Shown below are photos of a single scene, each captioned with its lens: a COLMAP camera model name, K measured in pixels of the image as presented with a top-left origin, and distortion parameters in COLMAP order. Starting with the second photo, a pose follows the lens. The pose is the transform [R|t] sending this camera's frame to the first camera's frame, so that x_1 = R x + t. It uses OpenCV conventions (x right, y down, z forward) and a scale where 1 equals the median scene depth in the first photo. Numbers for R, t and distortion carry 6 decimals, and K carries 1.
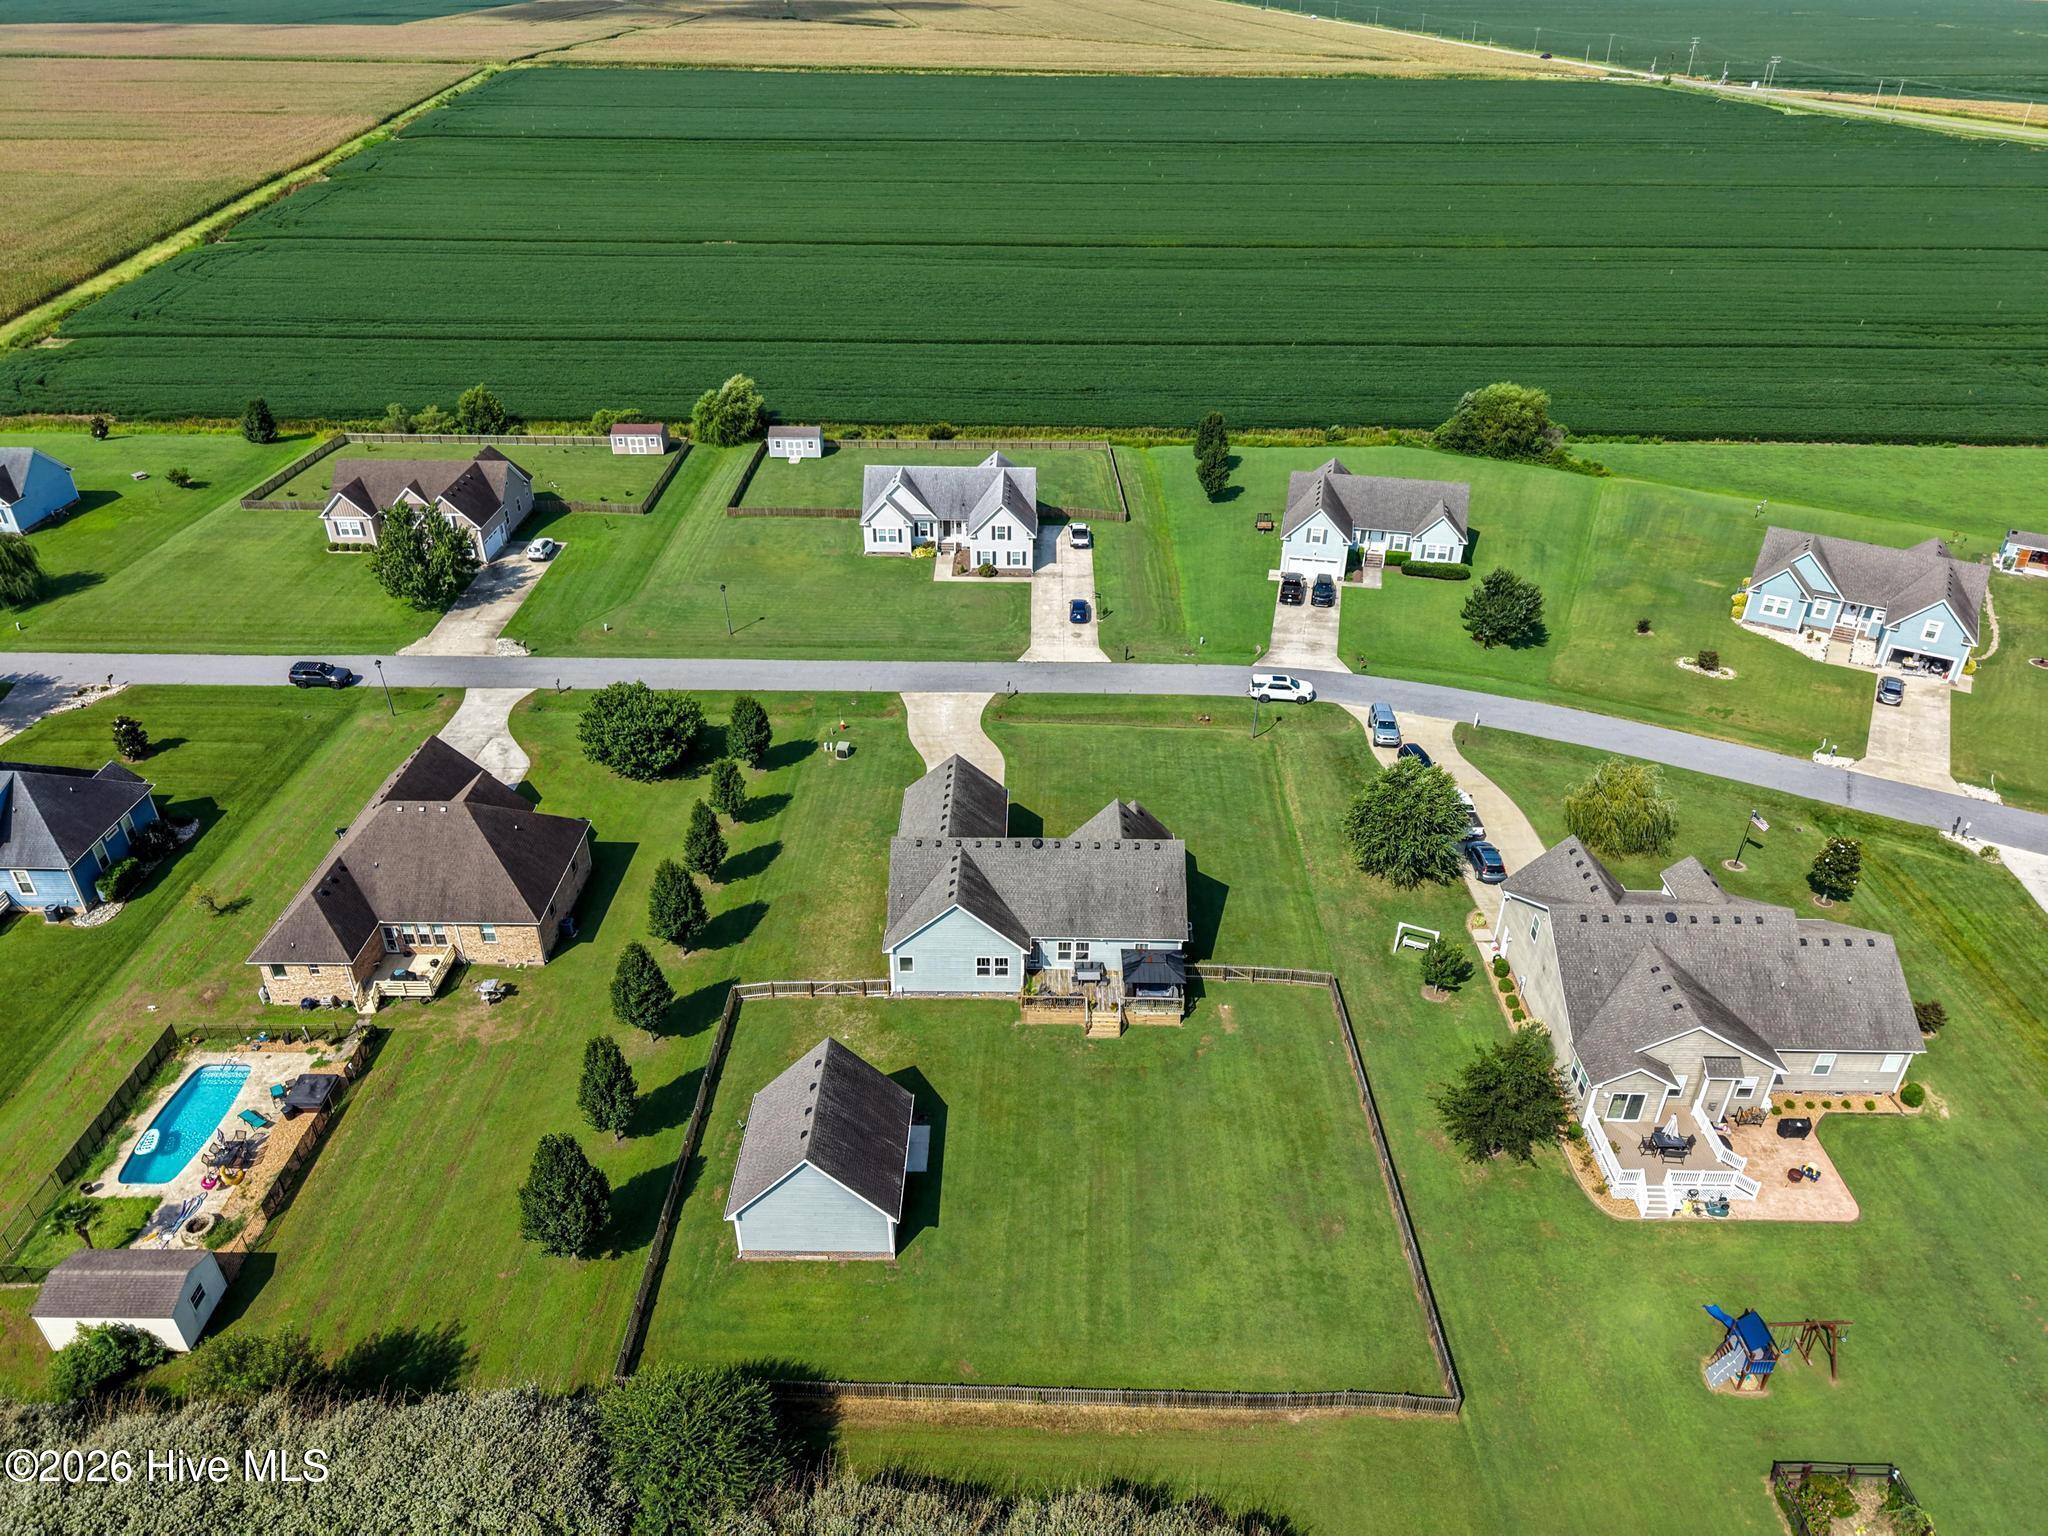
lens RADIAL K [[1372.5, 0, 1028.4], [0, 1372.5, 766.9], [0, 0, 1]] dist [0.031011, -0.033972]
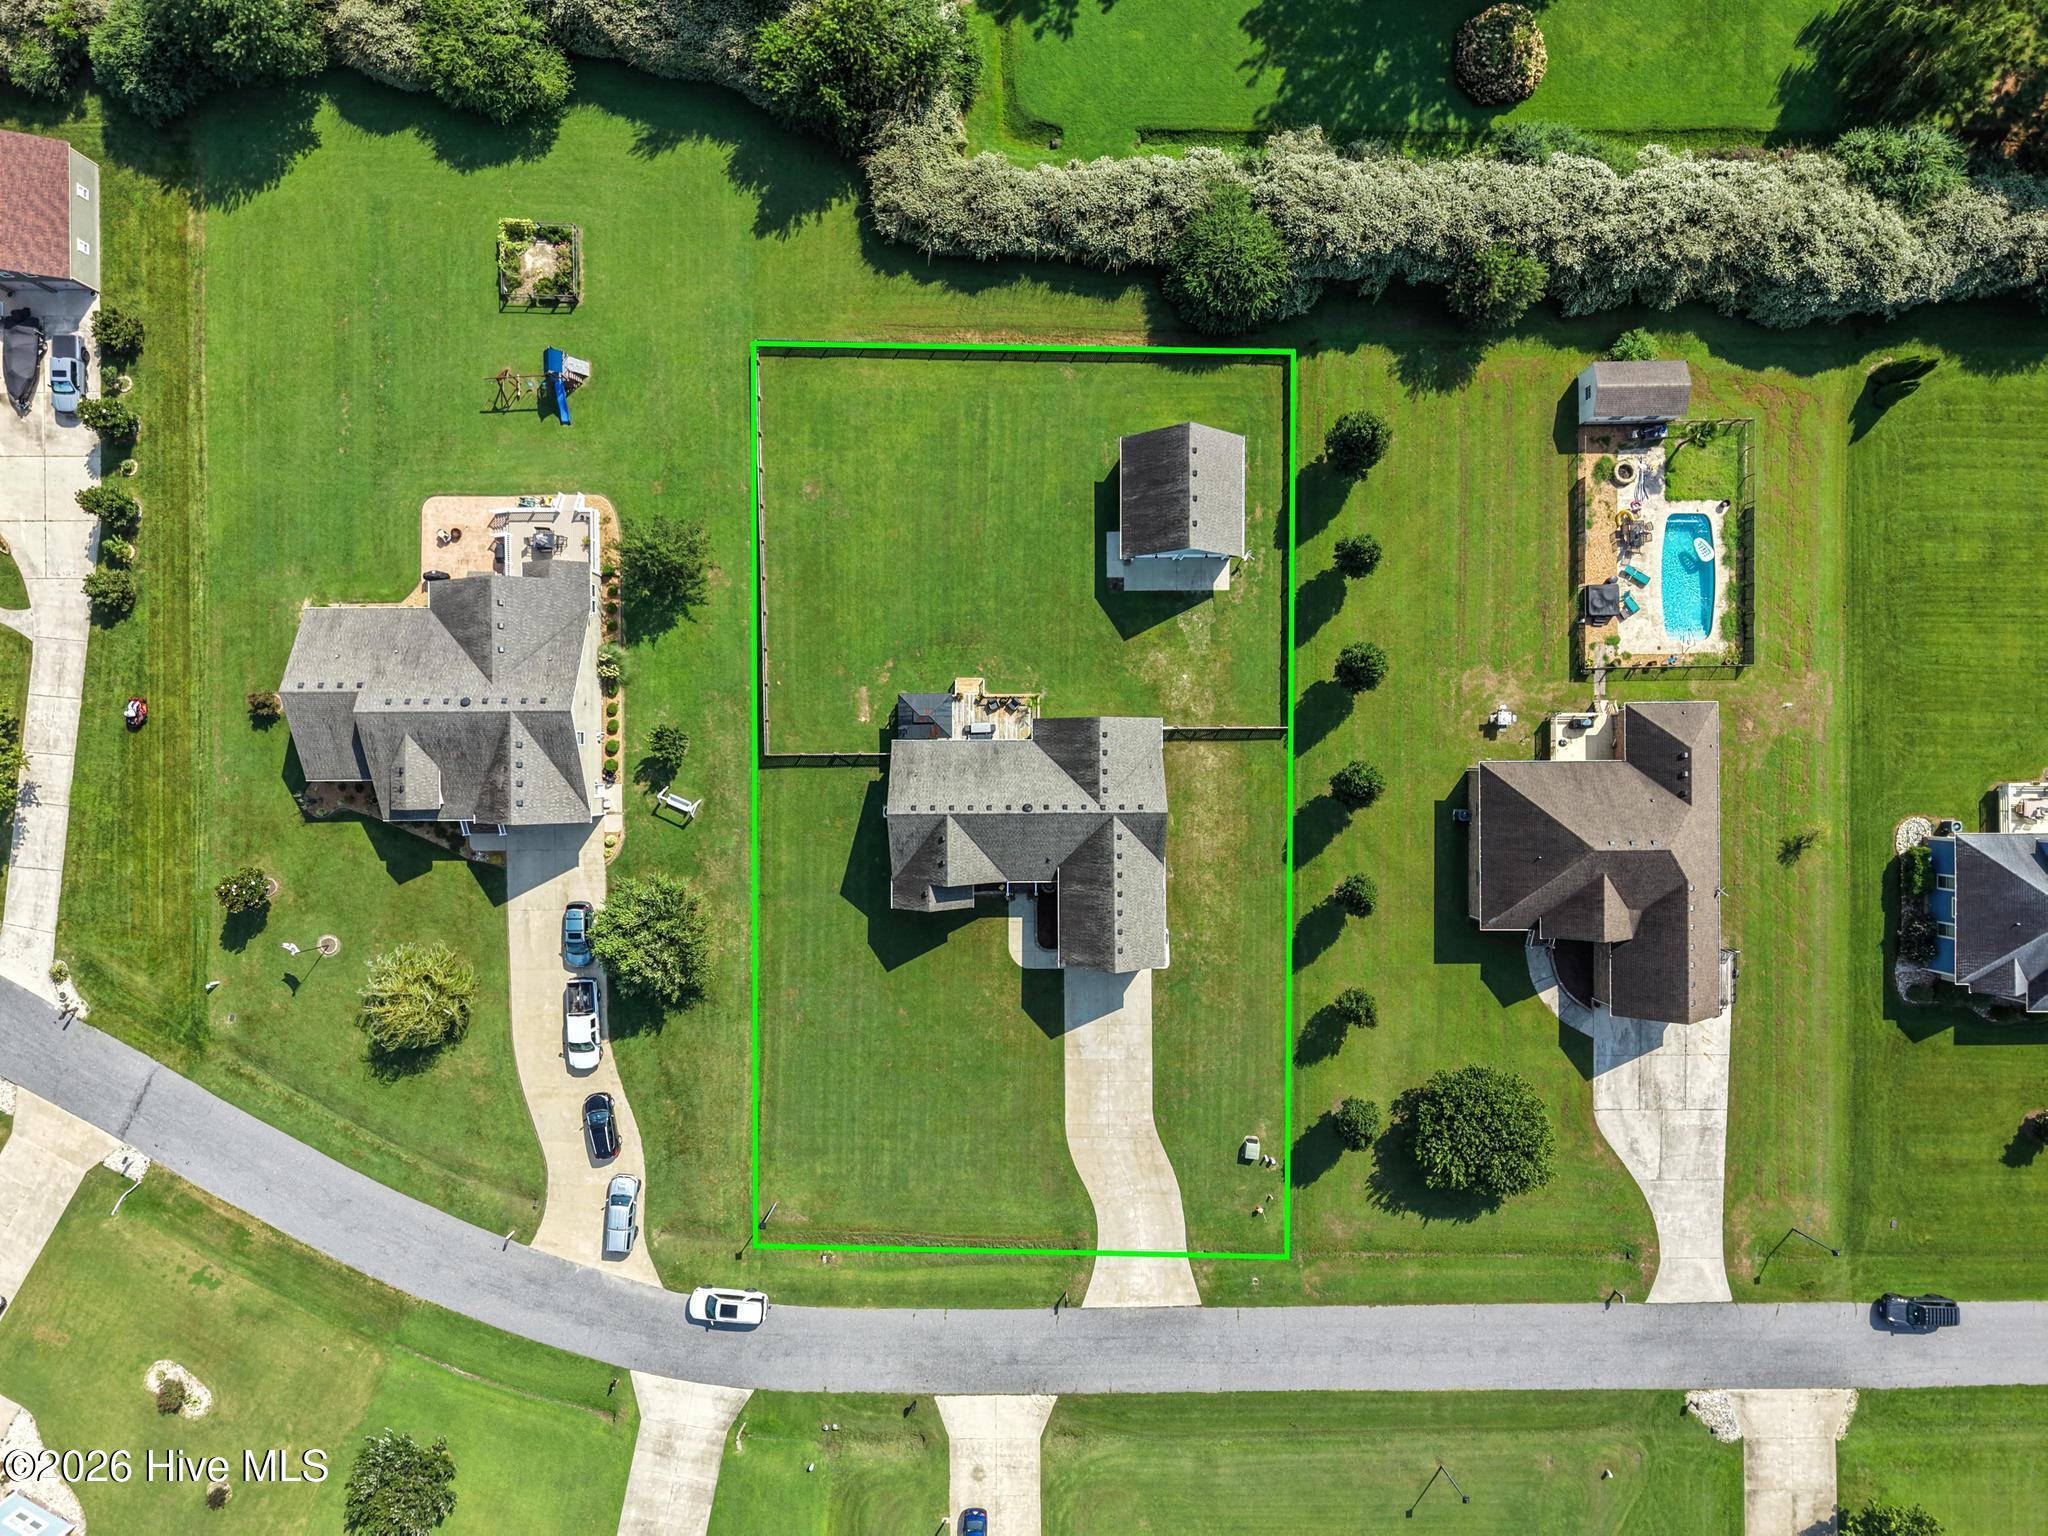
lens RADIAL K [[1372.5, 0, 1016.6], [0, 1372.5, 762.8], [0, 0, 1]] dist [0.031011, -0.033972]
pose [[-0.999887, 0.013605, -0.006443, 0.020141], [-0.012614, -0.523707, 0.851805, -0.767456], [0.008215, 0.851790, 0.523820, 0.395968]]
